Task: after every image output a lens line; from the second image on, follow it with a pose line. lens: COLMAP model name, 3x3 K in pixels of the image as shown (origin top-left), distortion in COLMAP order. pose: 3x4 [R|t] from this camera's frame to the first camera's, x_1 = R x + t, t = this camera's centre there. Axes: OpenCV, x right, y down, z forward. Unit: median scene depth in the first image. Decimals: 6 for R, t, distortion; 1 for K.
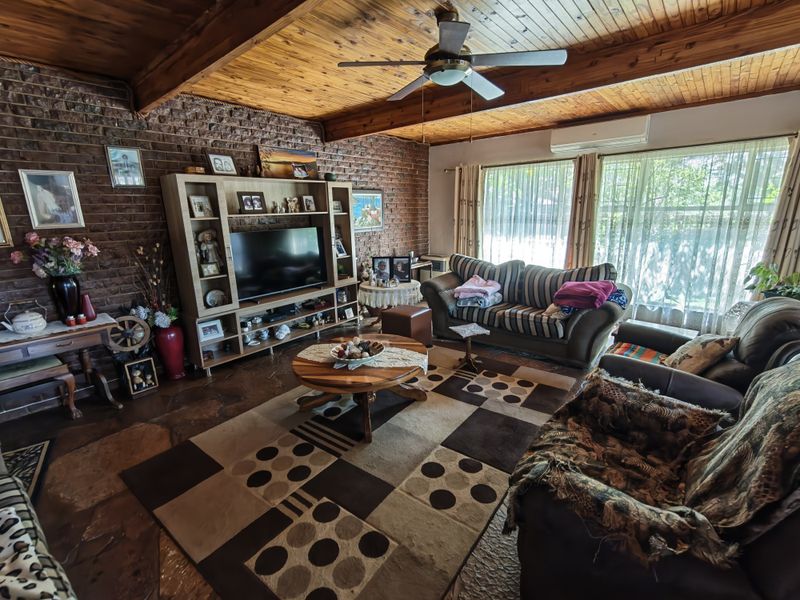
lens RADIAL K [[370.2, 0, 398.8], [0, 370.2, 301.3], [0, 0, 1]] dist [-0.003137, 0.002182]
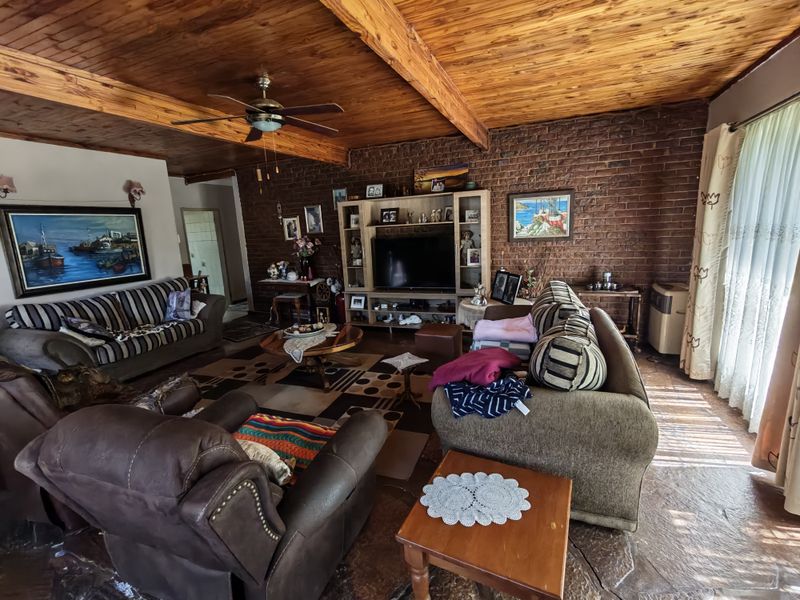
lens RADIAL K [[370.2, 0, 398.1], [0, 370.2, 300.4], [0, 0, 1]] dist [-0.003137, 0.002182]
pose [[0.287204, 0.199586, -0.936846, 0.954003], [-0.189292, 0.970589, 0.148744, -0.184257], [0.938979, 0.134618, 0.316537, 0.673132]]
